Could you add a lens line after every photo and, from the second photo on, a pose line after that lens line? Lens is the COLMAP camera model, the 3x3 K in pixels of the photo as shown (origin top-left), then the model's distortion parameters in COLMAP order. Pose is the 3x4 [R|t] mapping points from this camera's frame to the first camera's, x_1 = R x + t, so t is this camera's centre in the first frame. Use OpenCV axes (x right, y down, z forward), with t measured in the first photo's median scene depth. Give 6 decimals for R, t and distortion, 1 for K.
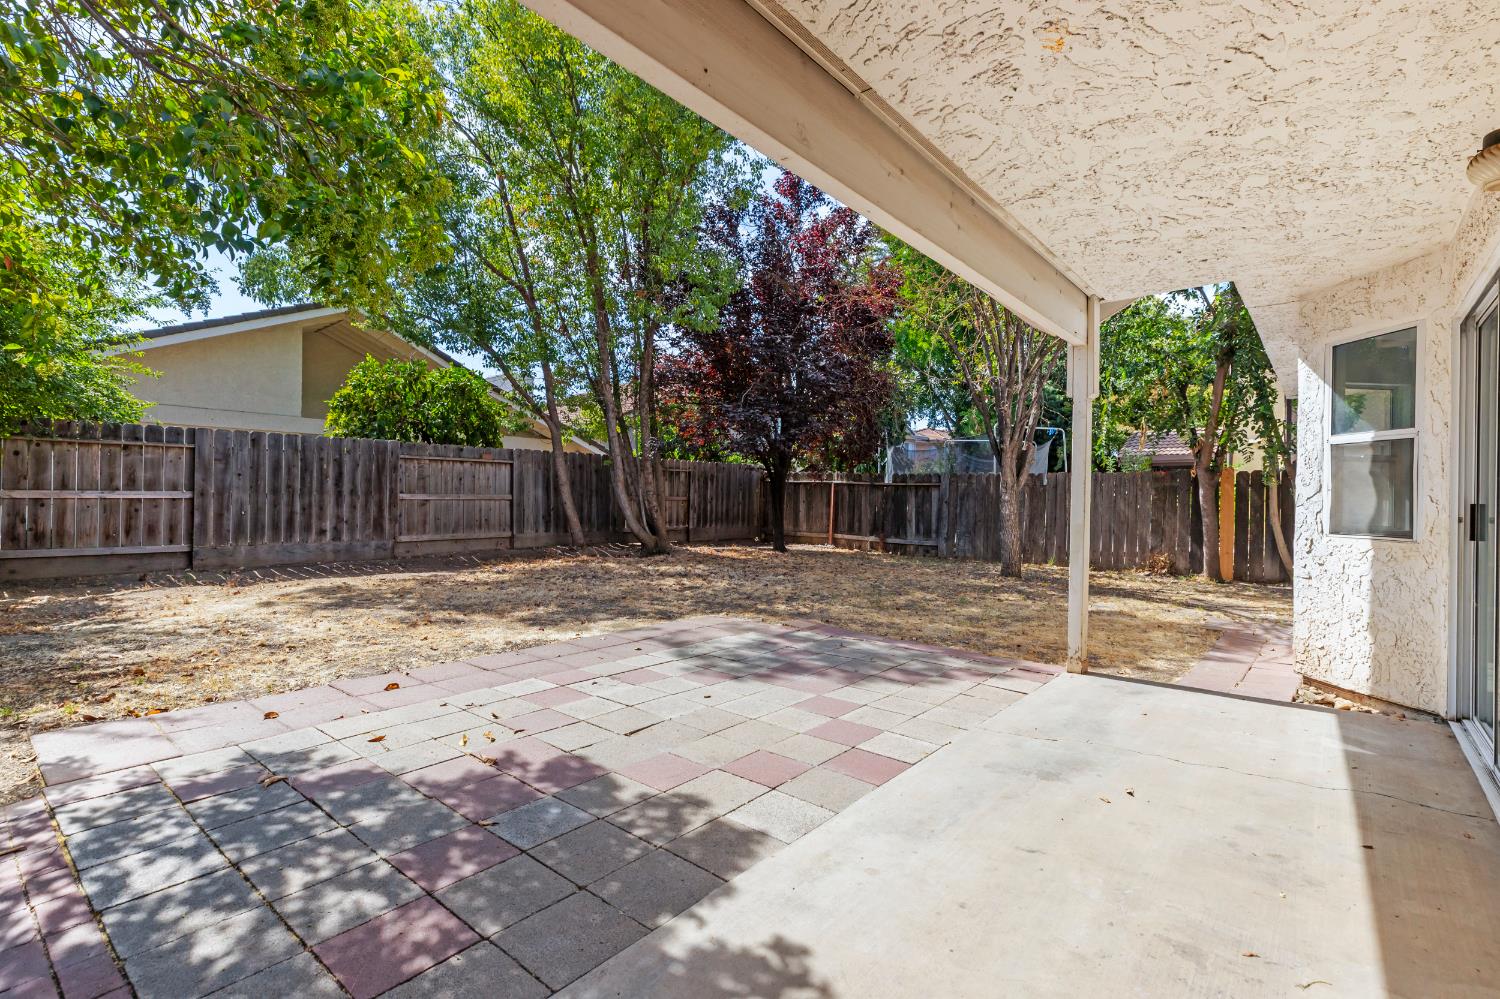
lens RADIAL K [[688.4, 0, 750.7], [0, 688.4, 496.4], [0, 0, 1]] dist [0.001846, 0.000182]
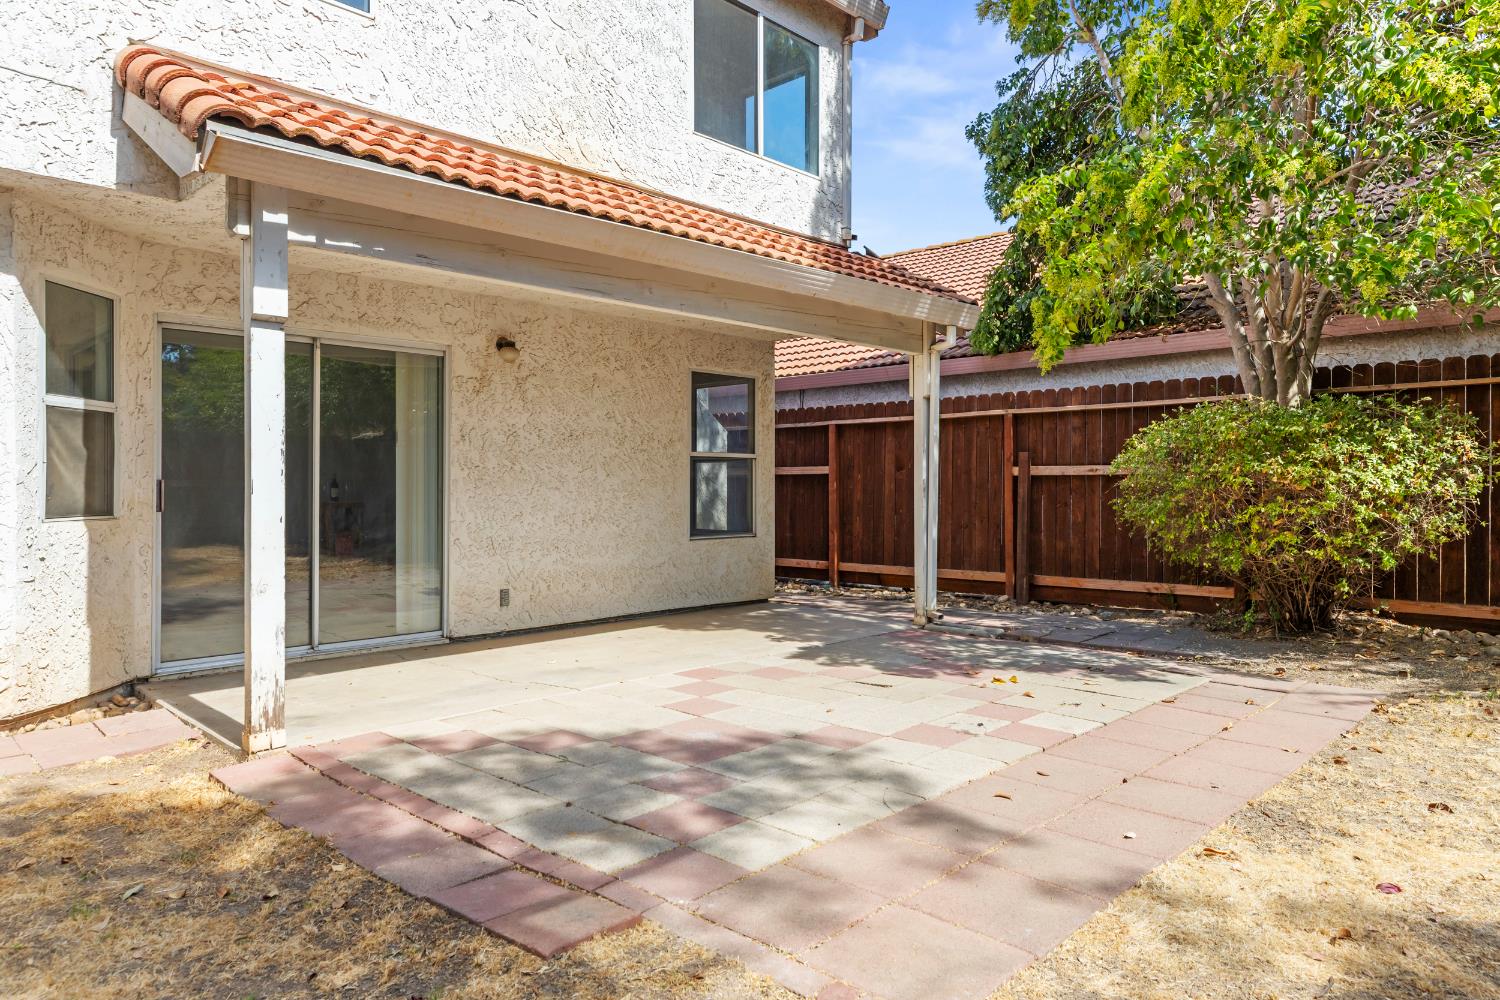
lens RADIAL K [[937.8, 0, 751.0], [0, 937.8, 478.4], [0, 0, 1]] dist [0.000833, 0.000085]
pose [[-0.997149, -0.017089, 0.073500, -0.041020], [-0.017103, 0.999854, 0.000435, -0.006379], [-0.073497, -0.000823, -0.997295, 1.970530]]
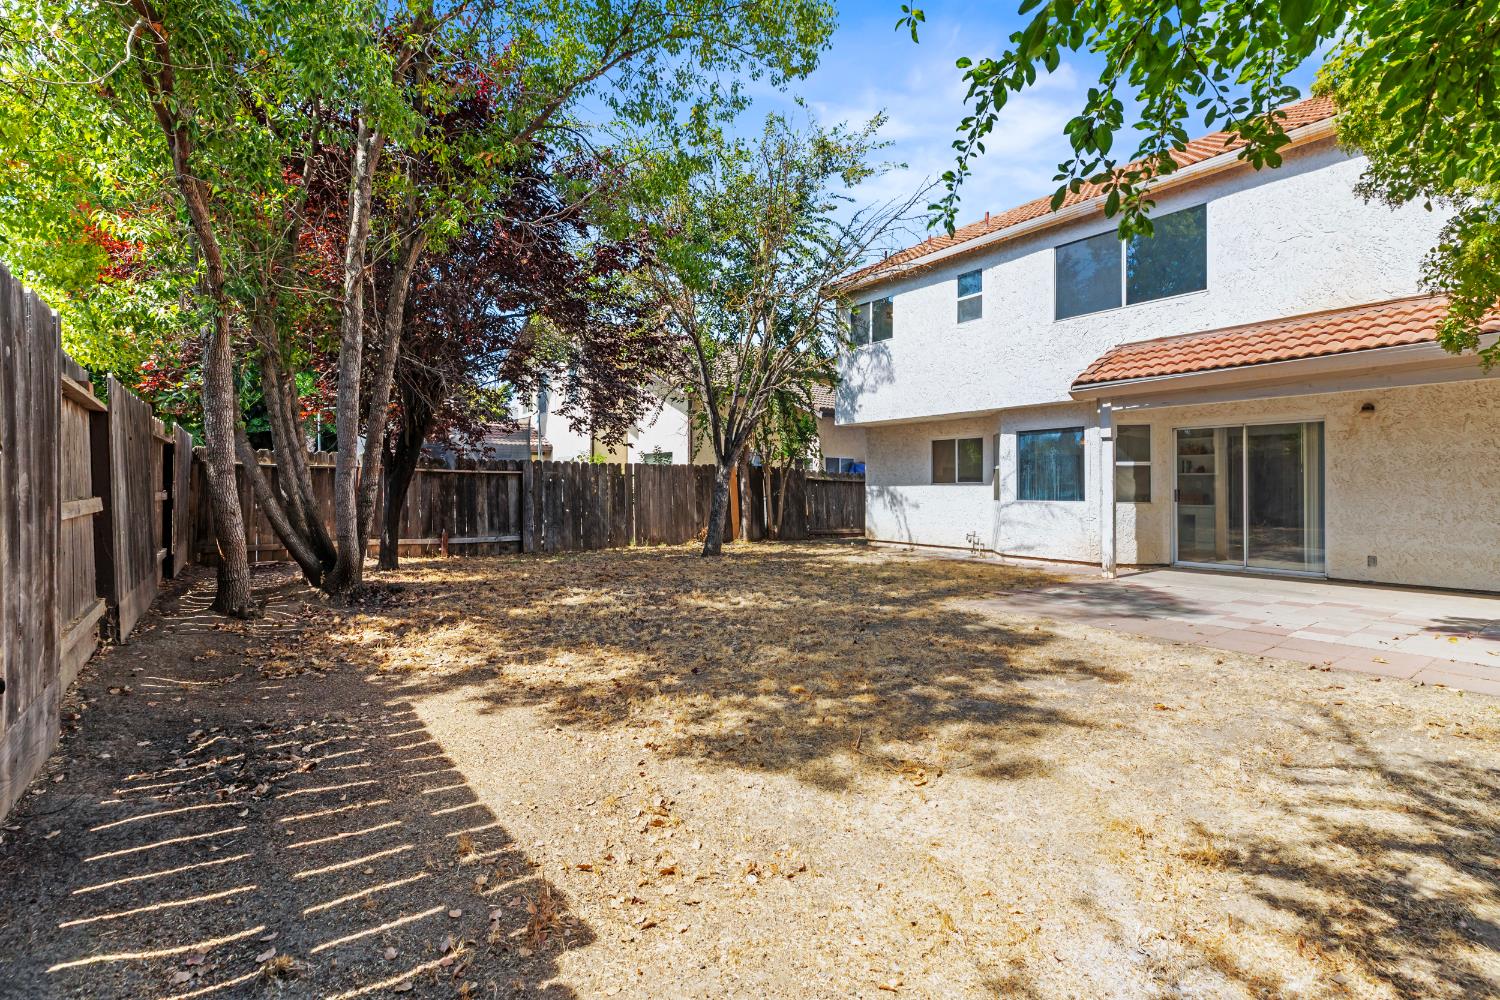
lens RADIAL K [[688.4, 0, 750.7], [0, 688.4, 496.9], [0, 0, 1]] dist [0.001846, 0.000182]
pose [[0.249302, -0.026535, 0.968062, -1.816439], [0.003455, 0.999643, 0.026511, -0.032820], [-0.968420, -0.003265, 0.249304, 1.614884]]
